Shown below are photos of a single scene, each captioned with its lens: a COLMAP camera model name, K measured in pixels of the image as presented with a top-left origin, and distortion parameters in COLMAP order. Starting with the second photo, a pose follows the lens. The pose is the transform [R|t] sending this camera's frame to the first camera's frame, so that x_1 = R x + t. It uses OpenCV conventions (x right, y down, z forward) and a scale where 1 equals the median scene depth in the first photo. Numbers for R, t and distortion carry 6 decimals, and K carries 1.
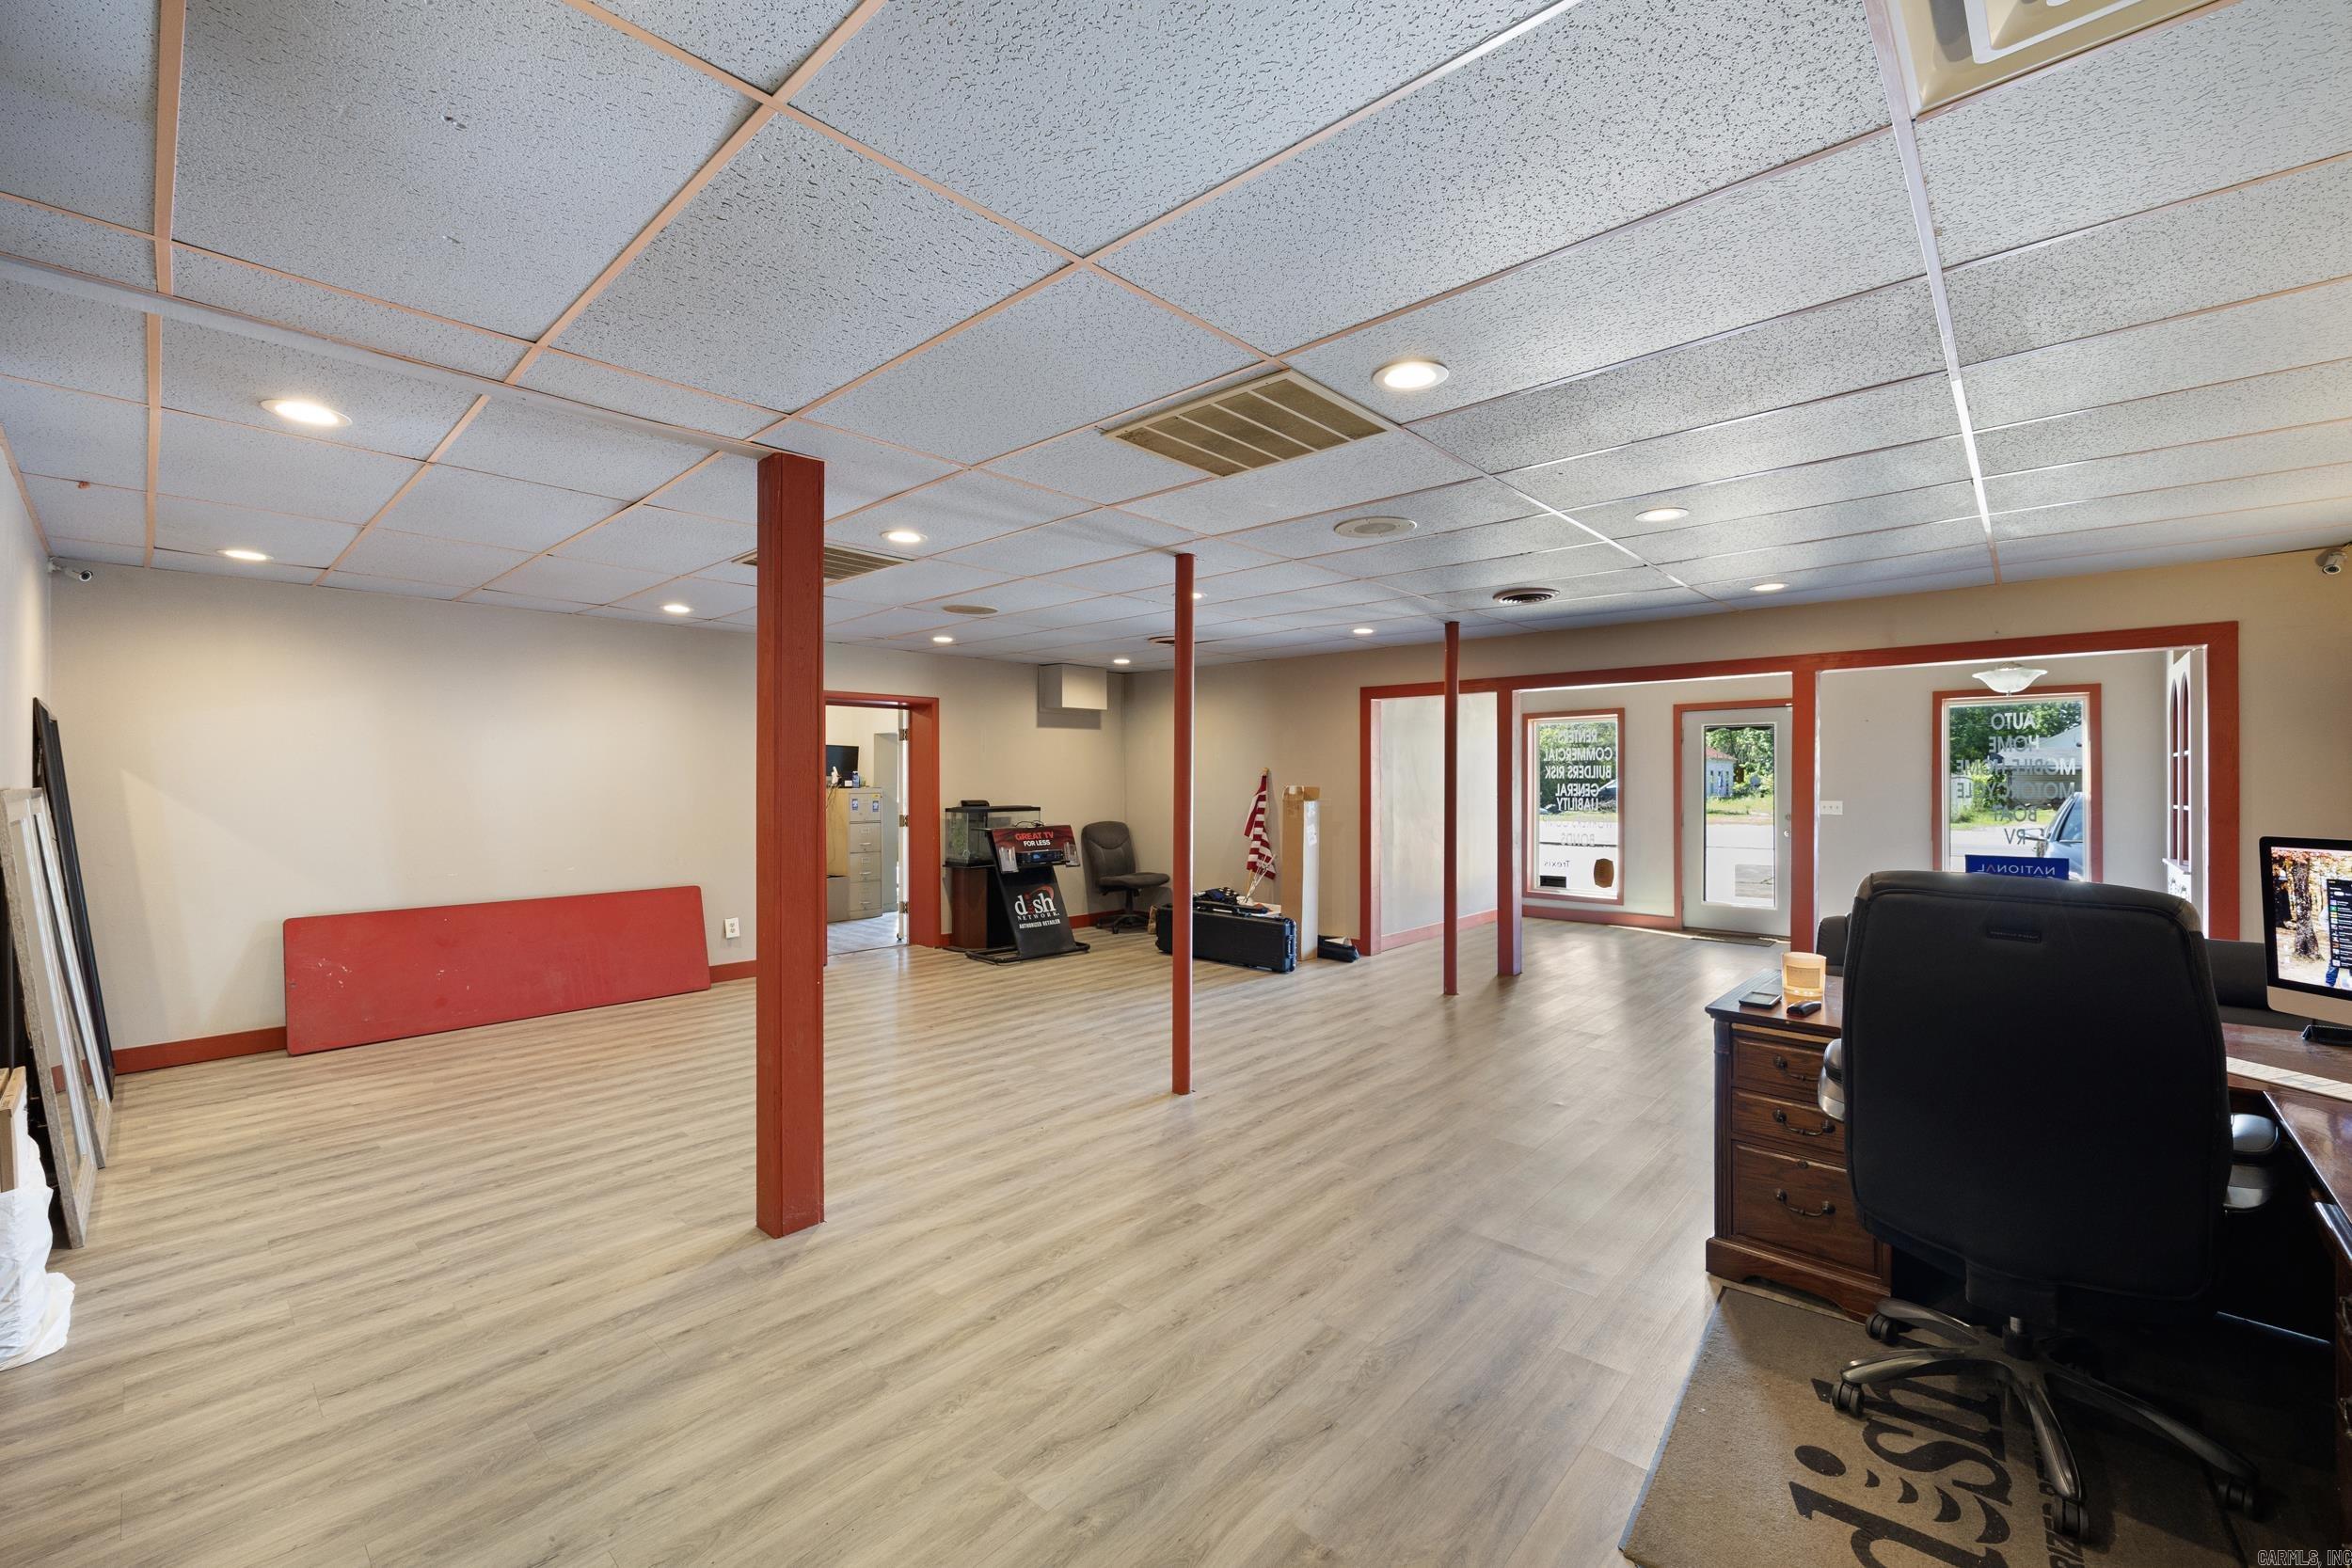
lens RADIAL K [[946.1, 0, 1177.0], [0, 946.1, 776.7], [0, 0, 1]] dist [-0.002556, 0.000080]
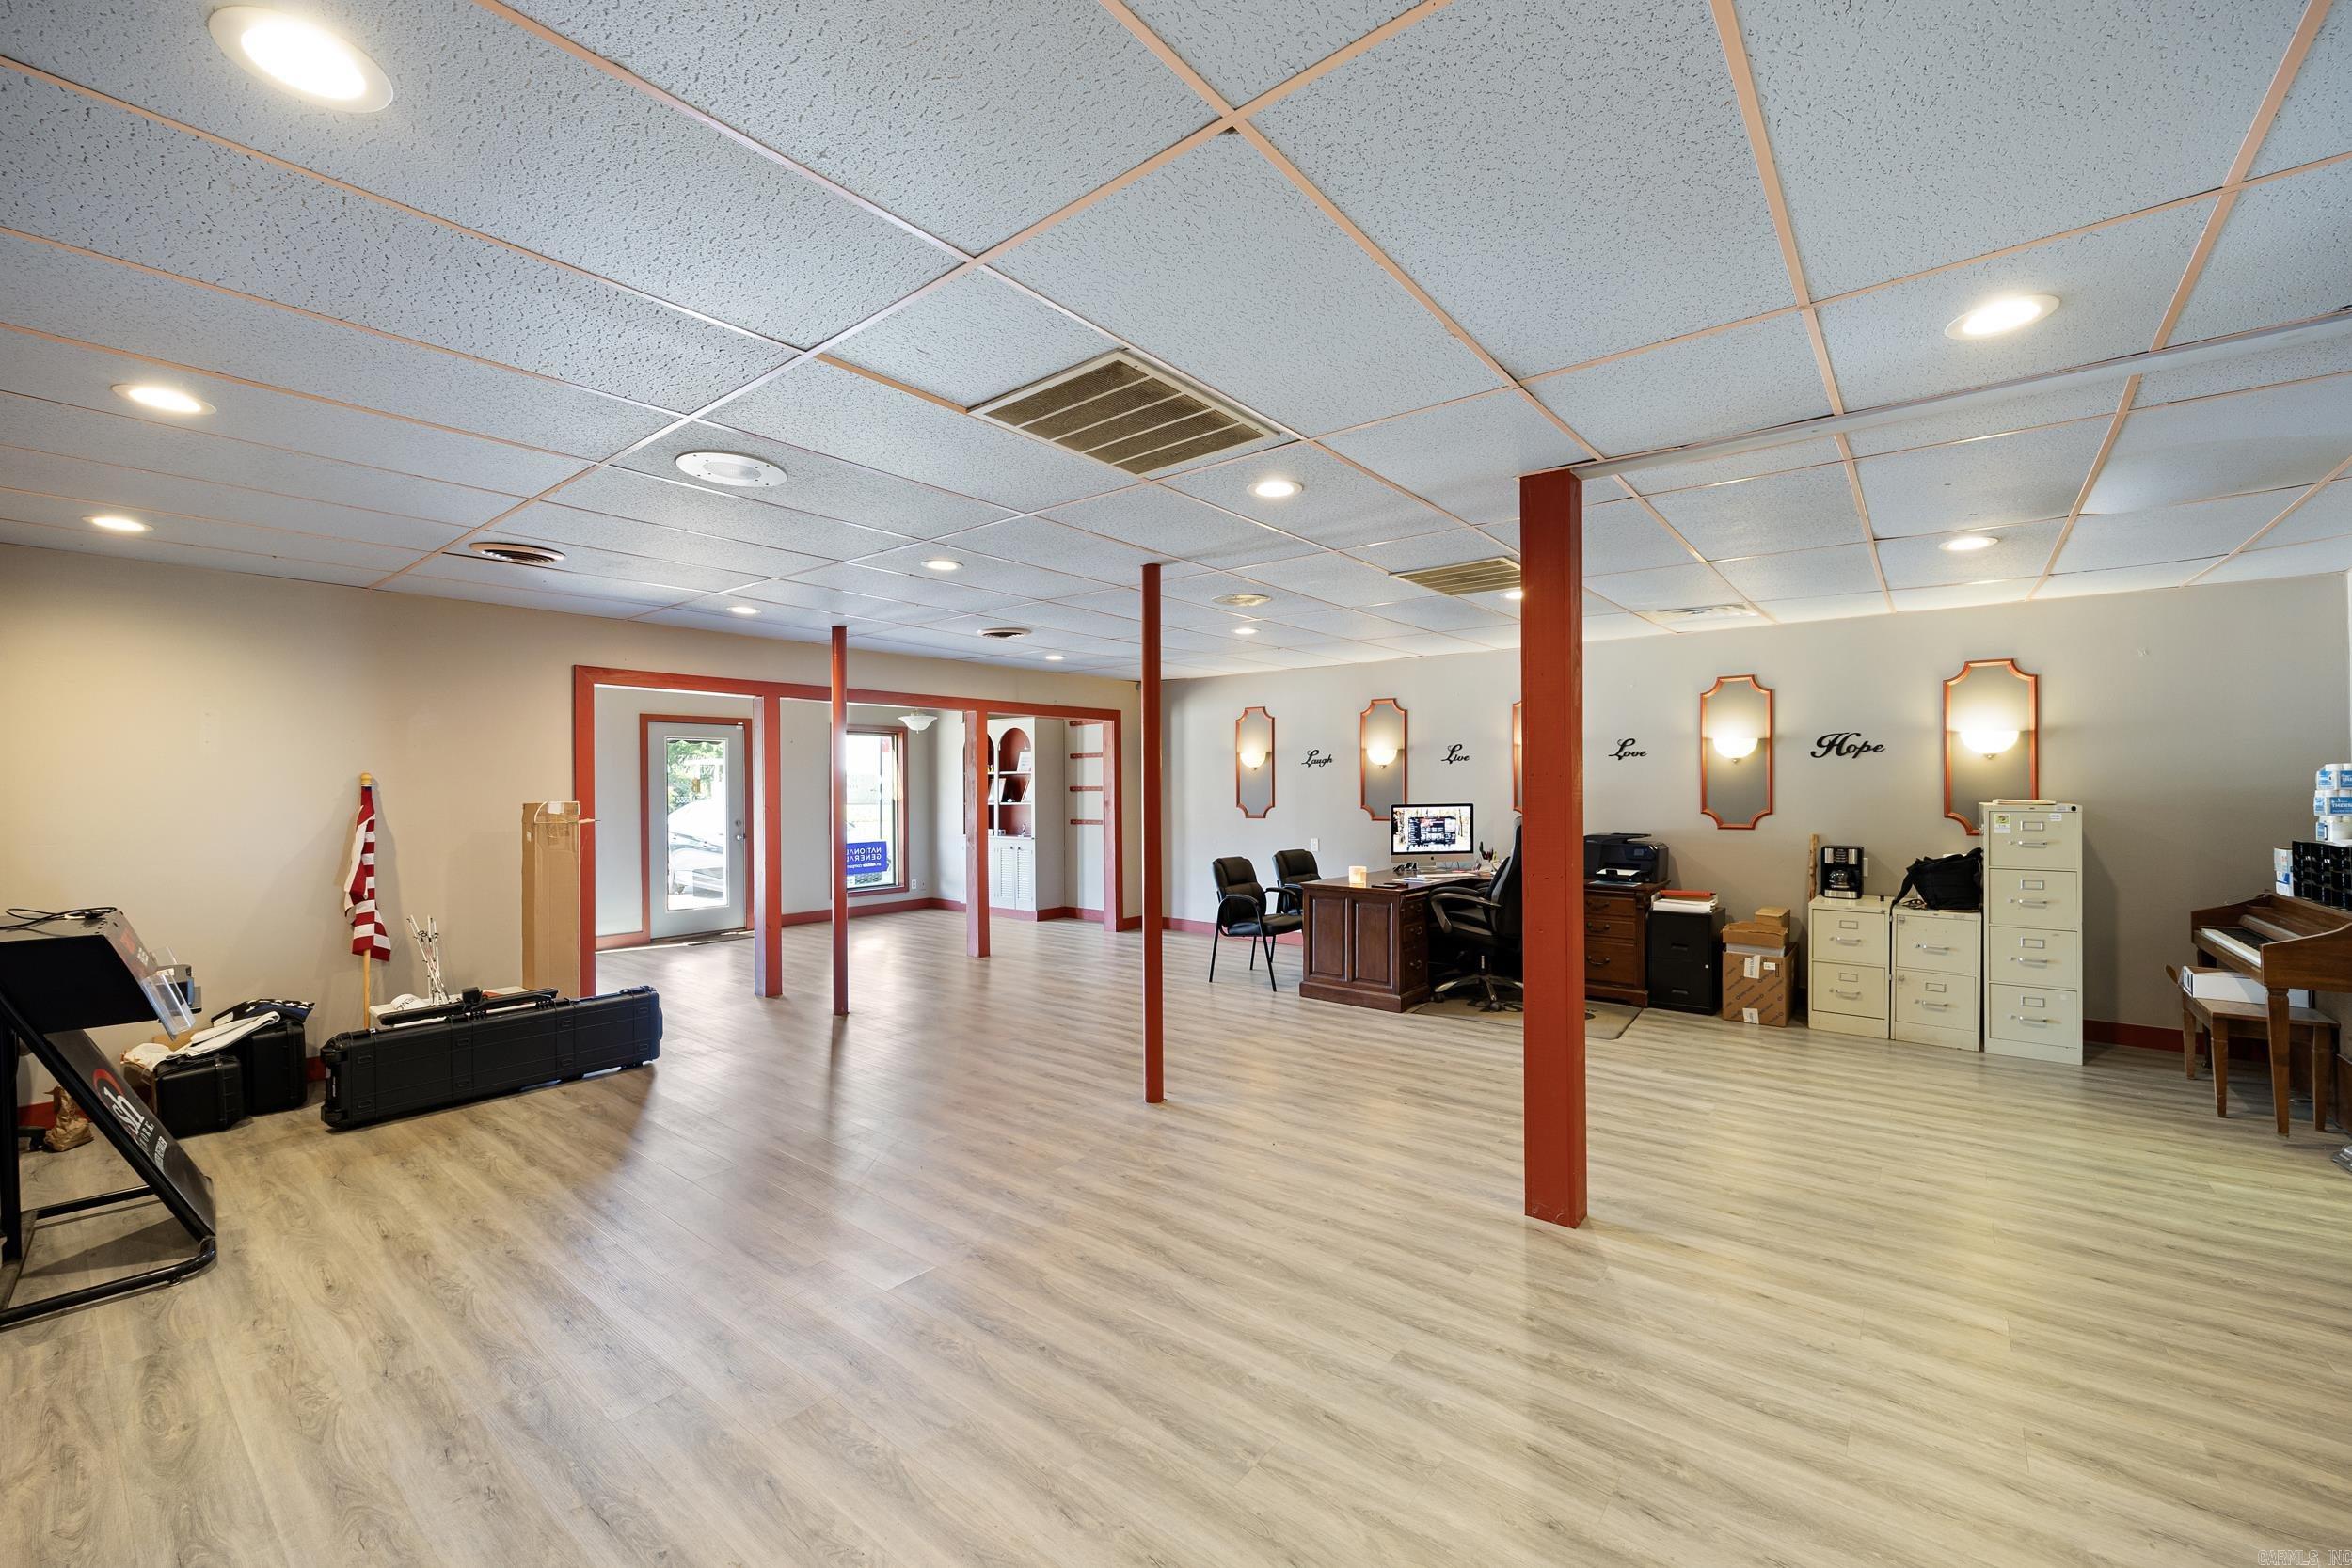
lens RADIAL K [[946.1, 0, 1176.1], [0, 946.1, 787.1], [0, 0, 1]] dist [-0.002556, 0.000080]
pose [[-0.060442, -0.001811, 0.998170, -1.335371], [0.004785, 0.999986, 0.002104, -0.000888], [-0.998160, 0.004904, -0.060433, 1.390792]]
